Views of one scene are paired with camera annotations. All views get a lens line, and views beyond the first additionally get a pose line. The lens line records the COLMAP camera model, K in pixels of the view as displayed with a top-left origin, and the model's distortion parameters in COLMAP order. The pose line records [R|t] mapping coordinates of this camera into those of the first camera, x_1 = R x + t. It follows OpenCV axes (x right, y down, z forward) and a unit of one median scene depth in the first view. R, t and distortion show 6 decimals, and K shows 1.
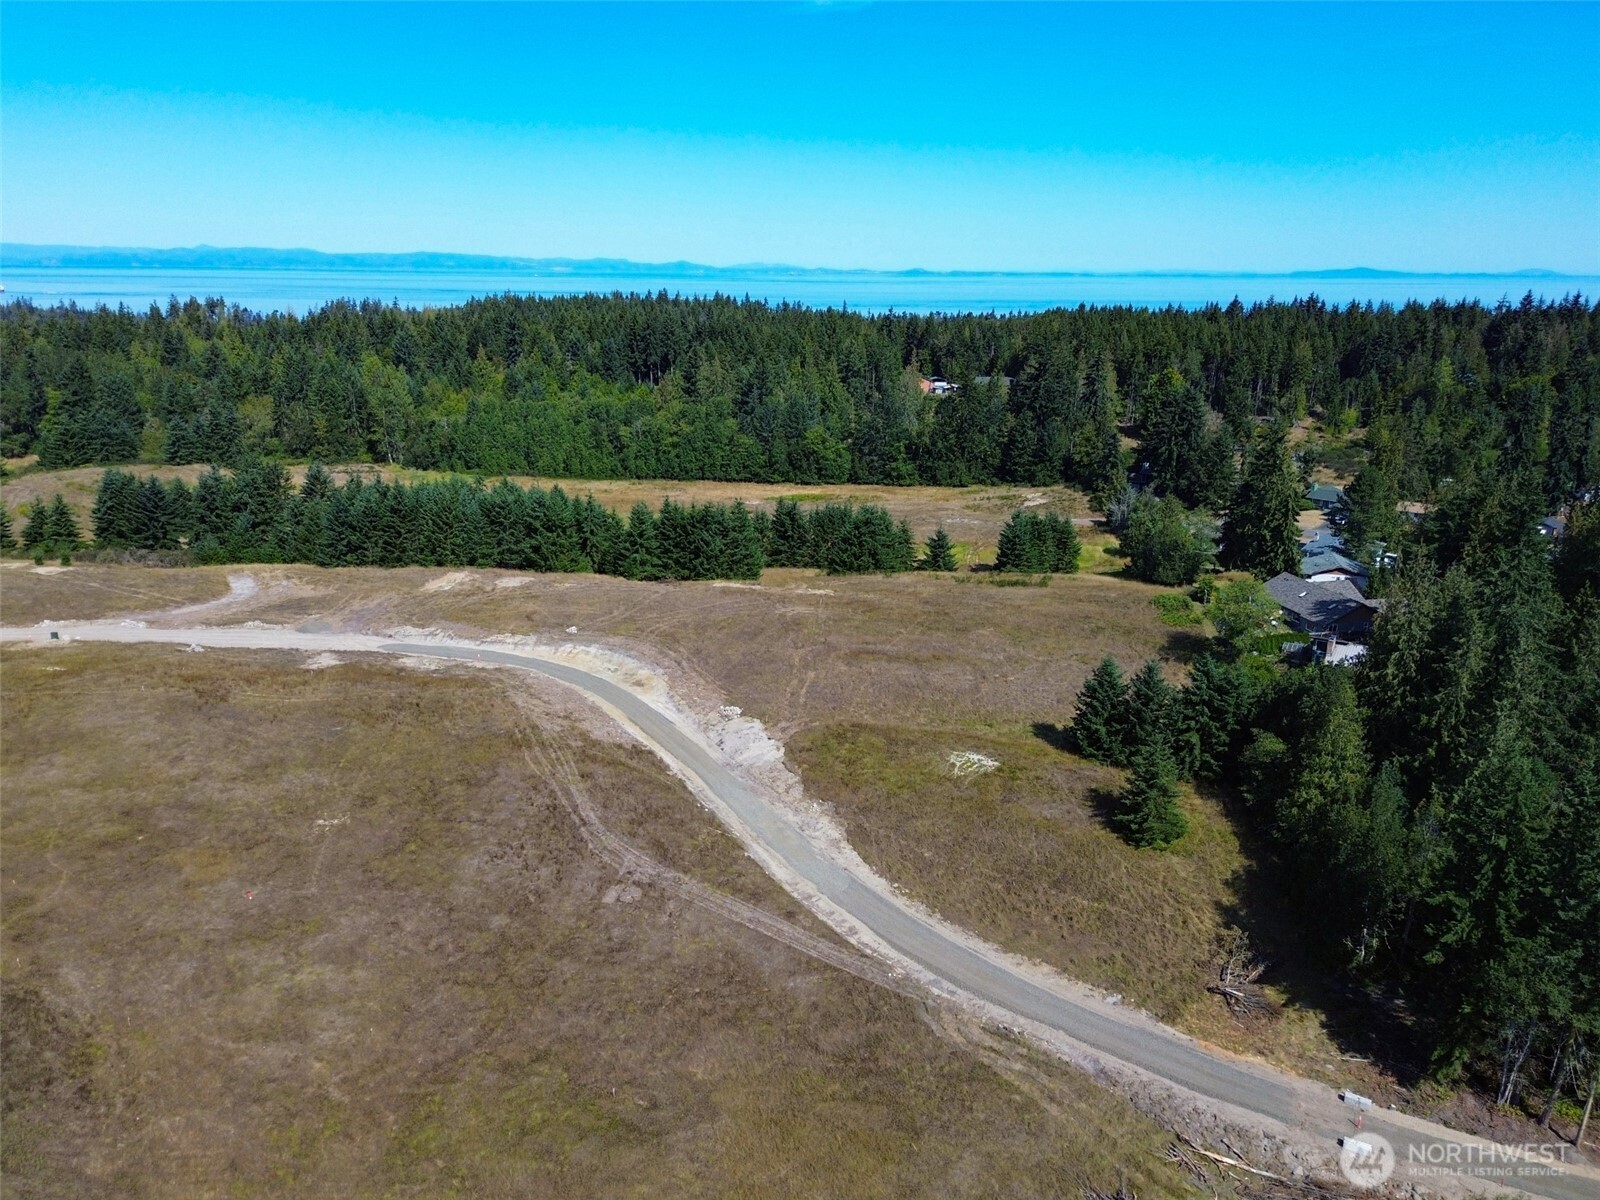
lens RADIAL K [[1132.9, 0, 797.2], [0, 1132.9, 623.6], [0, 0, 1]] dist [0.093356, -0.111790]
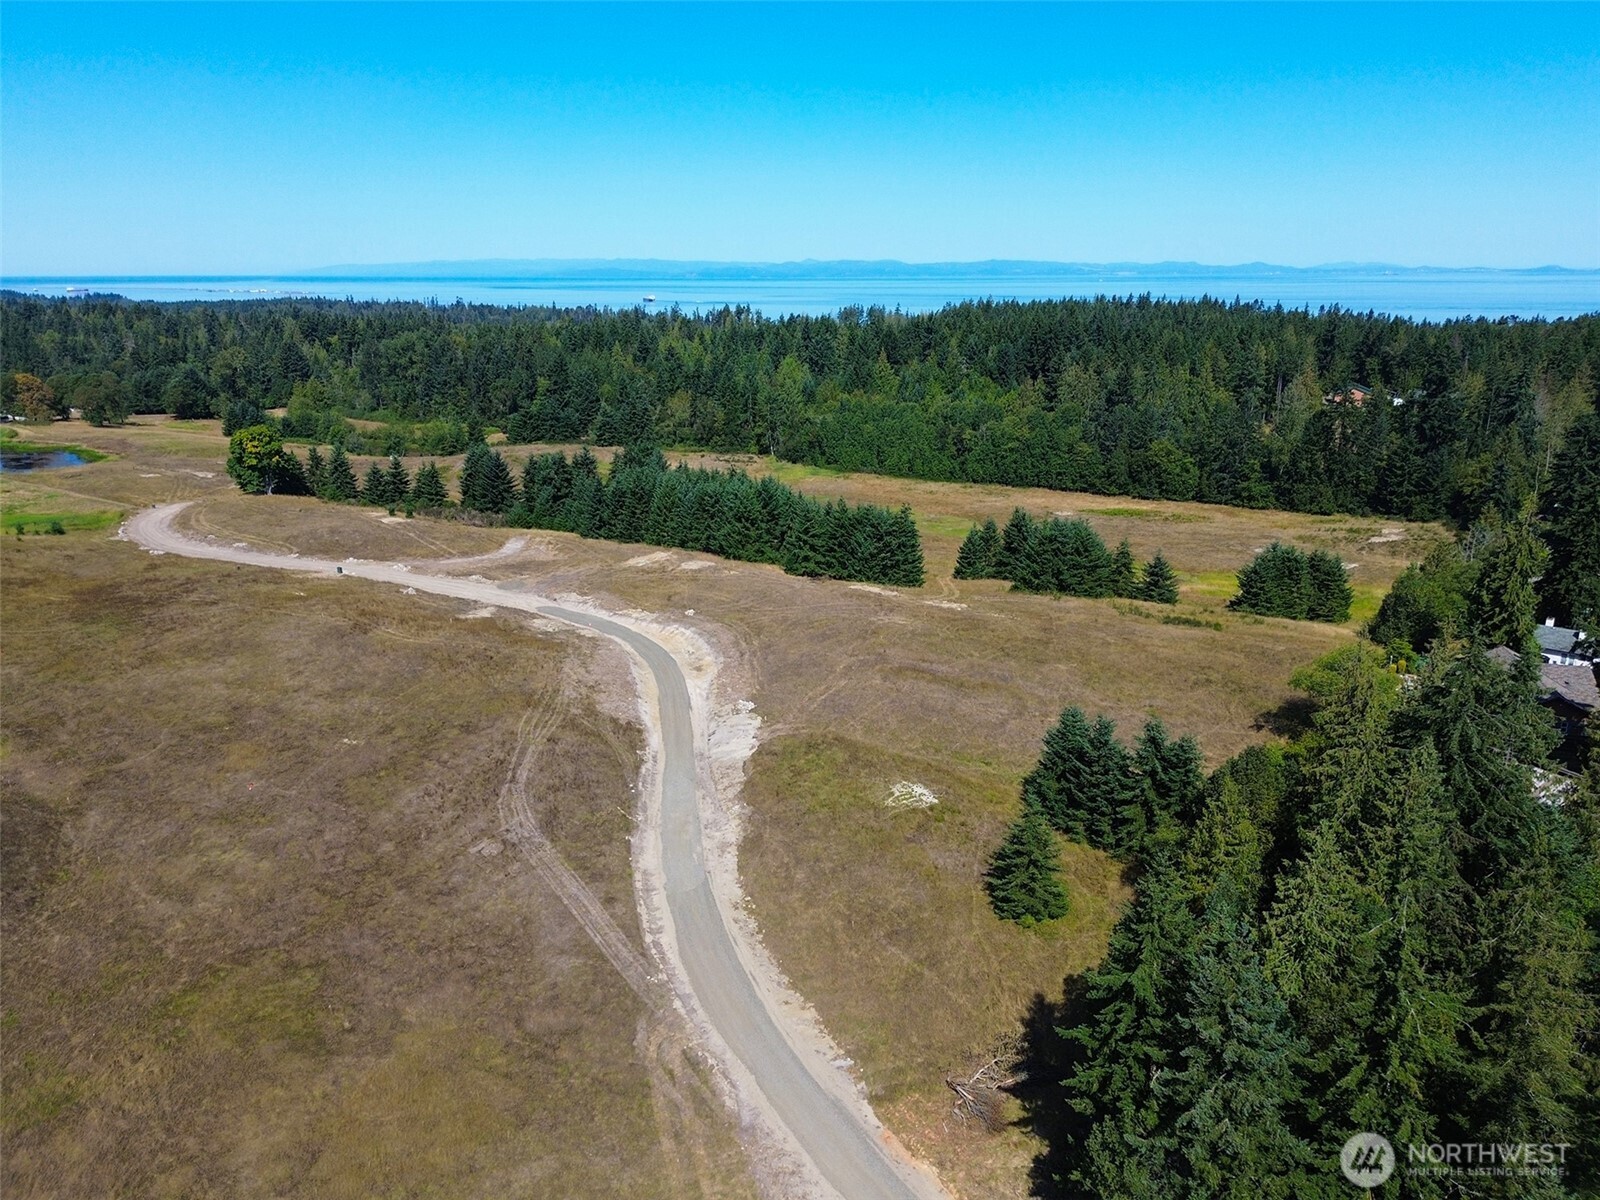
lens RADIAL K [[1126.6, 0, 802.4], [0, 1126.6, 608.2], [0, 0, 1]] dist [0.087870, -0.107831]
pose [[0.899612, 0.114283, -0.421471, 0.251187], [-0.120386, 0.992652, 0.012203, -0.017823], [0.419769, 0.039761, 0.906760, 0.061176]]
